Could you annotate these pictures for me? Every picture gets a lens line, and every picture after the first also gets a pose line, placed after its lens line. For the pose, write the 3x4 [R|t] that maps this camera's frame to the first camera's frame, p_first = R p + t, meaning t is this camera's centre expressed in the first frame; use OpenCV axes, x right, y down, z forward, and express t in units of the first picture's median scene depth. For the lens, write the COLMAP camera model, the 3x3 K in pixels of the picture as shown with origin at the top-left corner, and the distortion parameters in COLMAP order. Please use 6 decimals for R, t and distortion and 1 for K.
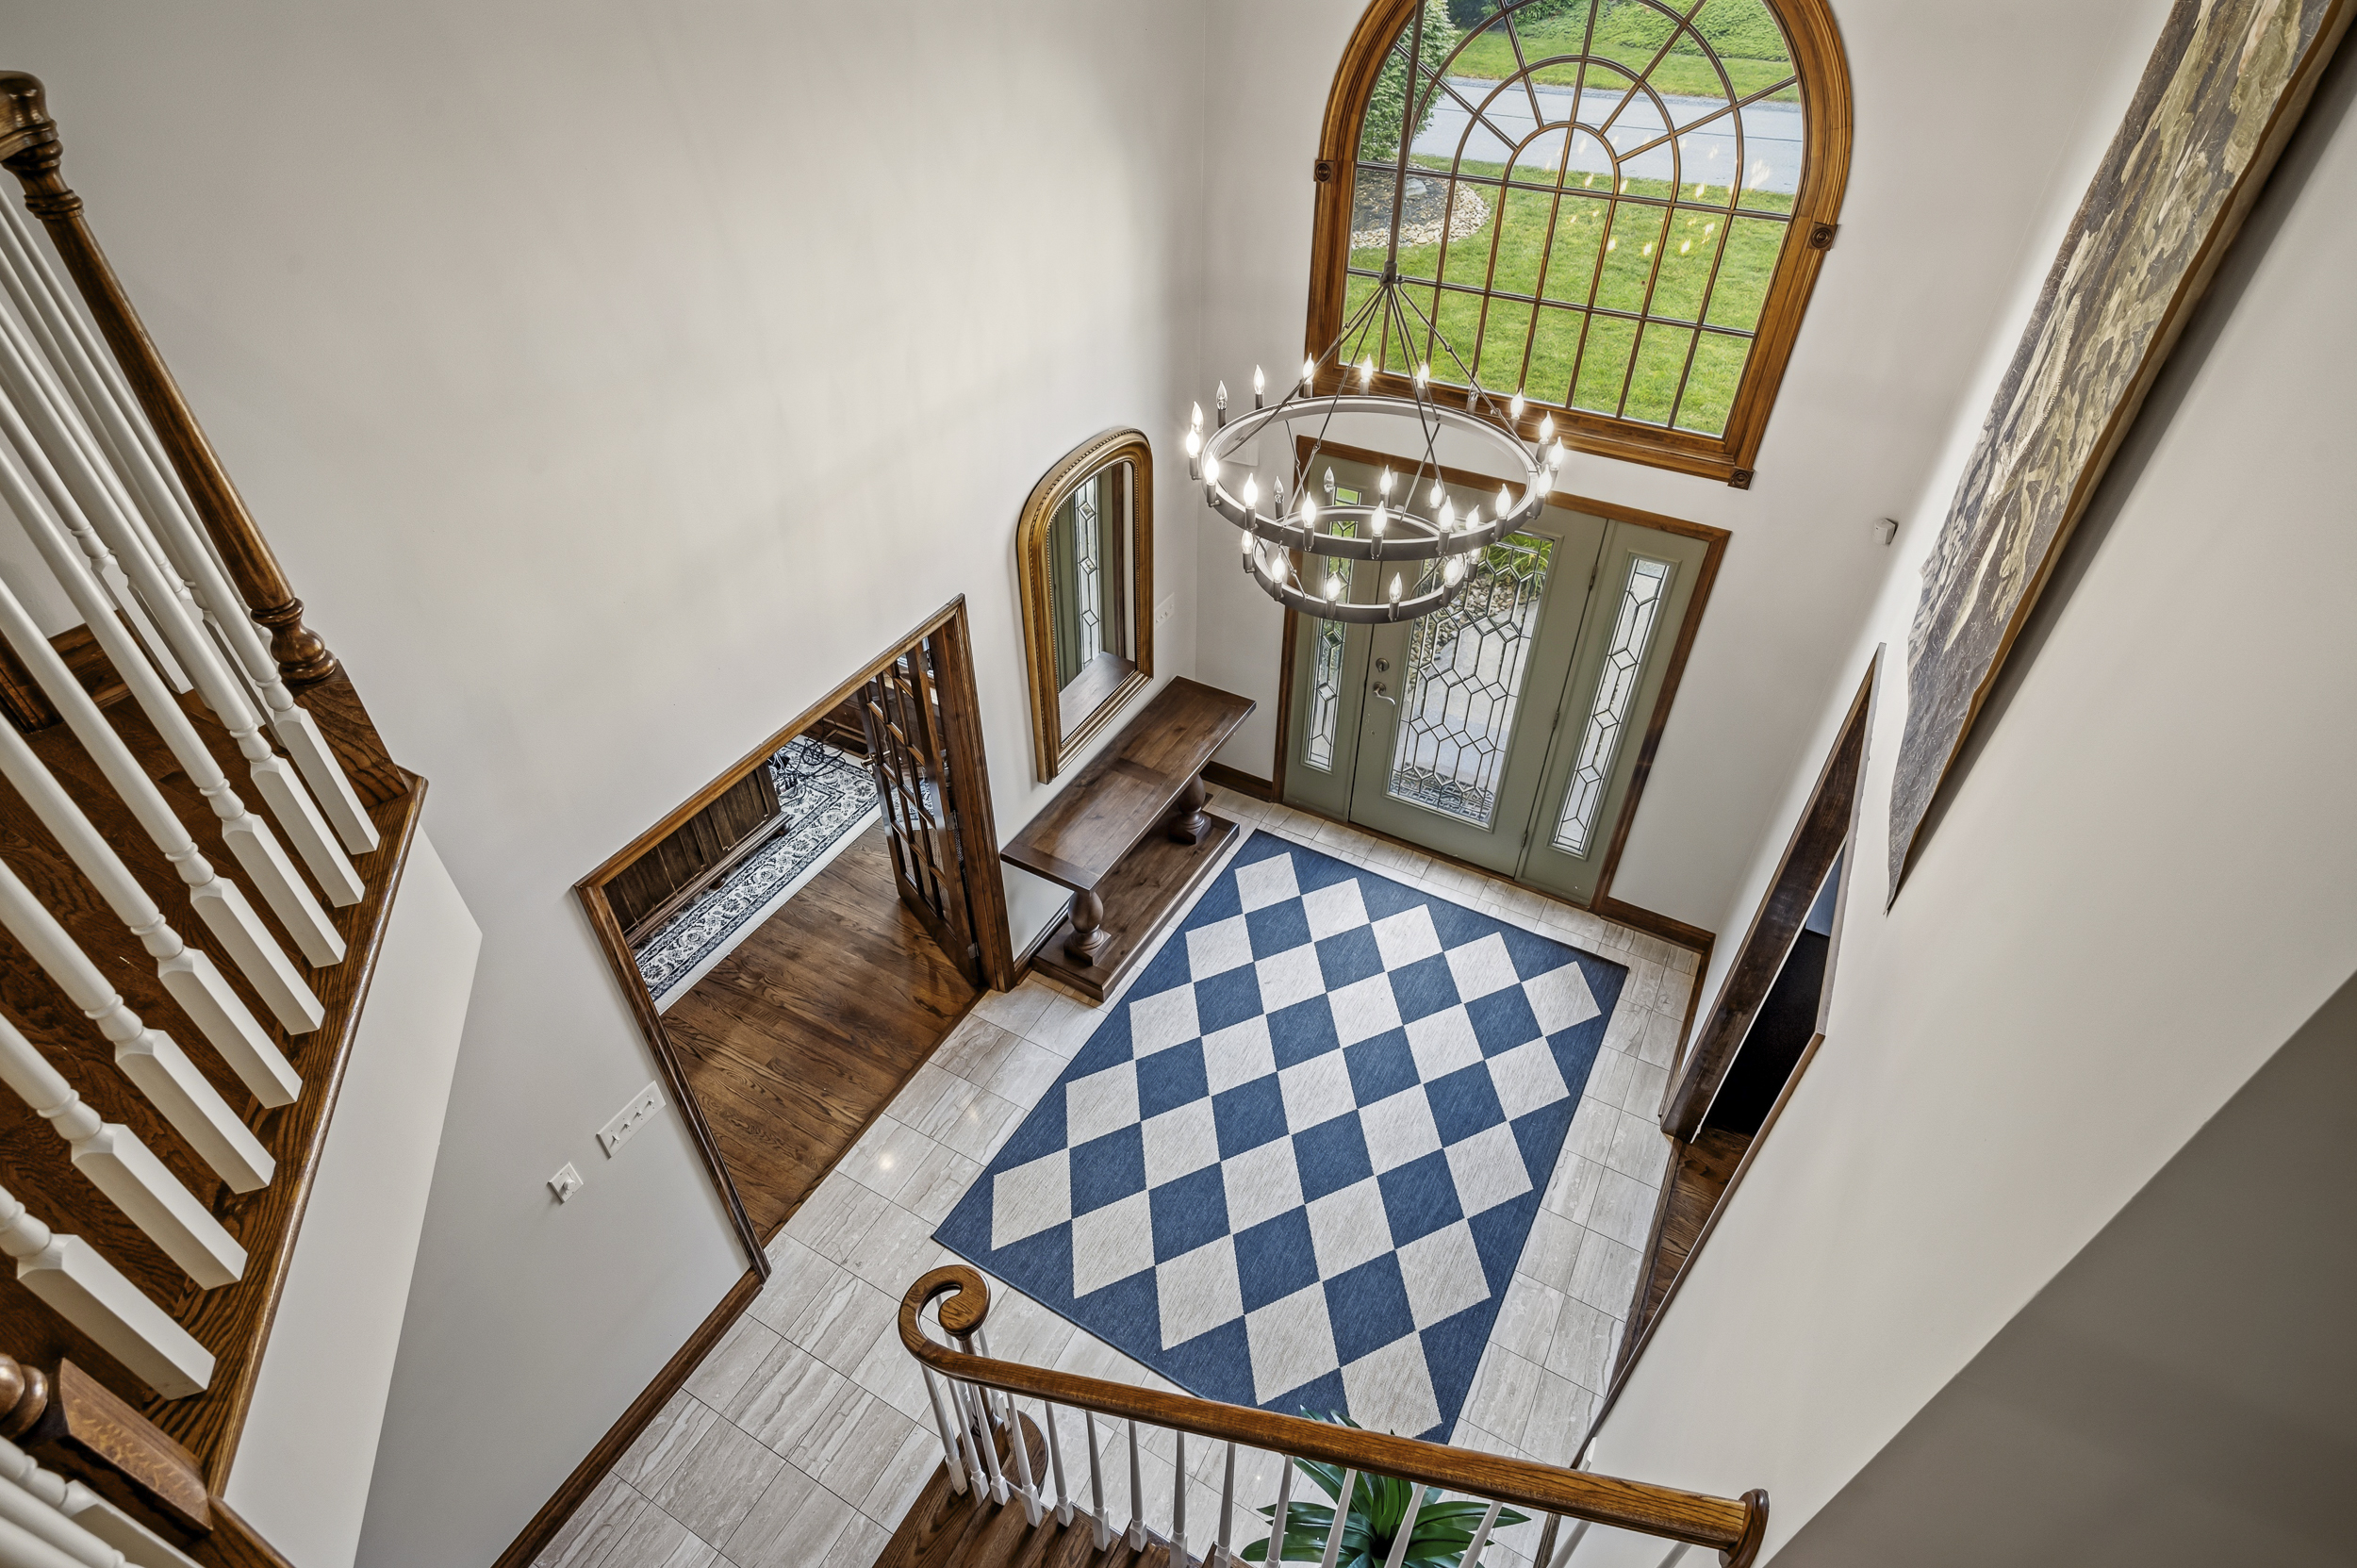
lens RADIAL K [[1158.3, 0, 1179.9], [0, 1158.3, 783.1], [0, 0, 1]] dist [-0.001591, -0.000115]
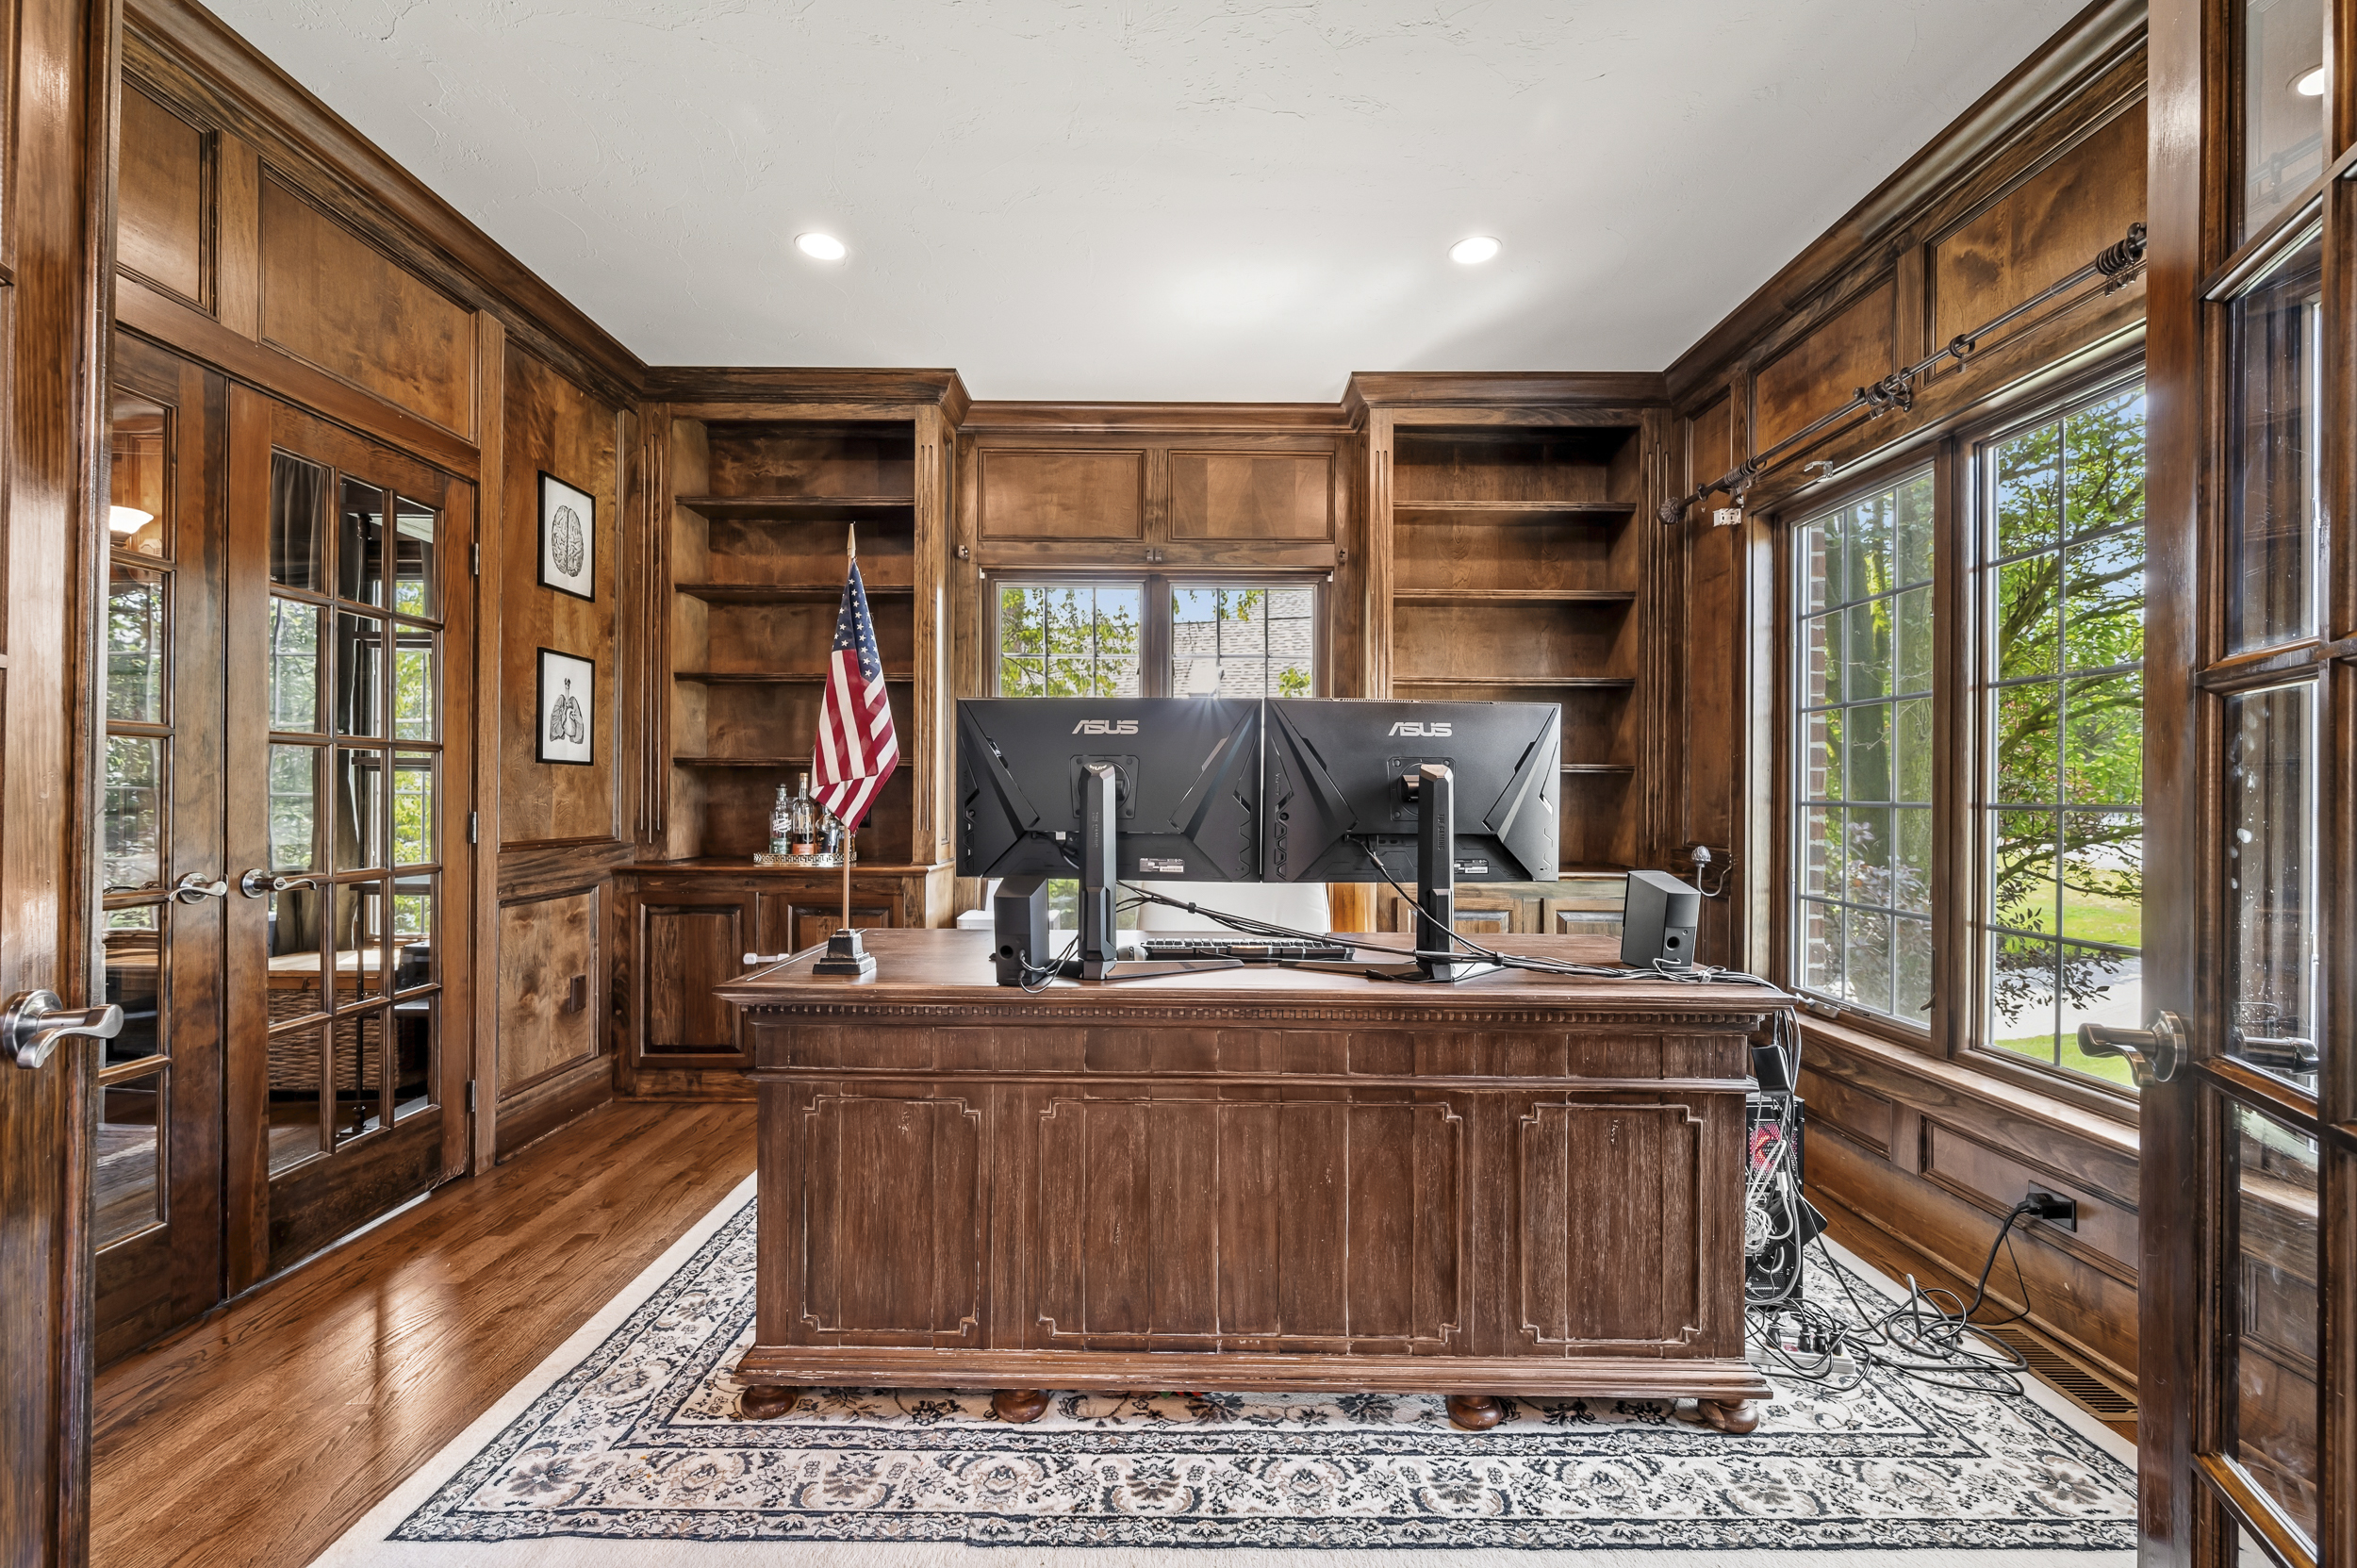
lens RADIAL K [[1022.3, 0, 1176.4], [0, 1022.3, 783.6], [0, 0, 1]] dist [-0.001983, 0.000317]
pose [[0.477918, -0.005633, -0.878386, -0.159525], [-0.558277, 0.770089, -0.308690, 0.081663], [0.678174, 0.637912, 0.364895, 0.673741]]
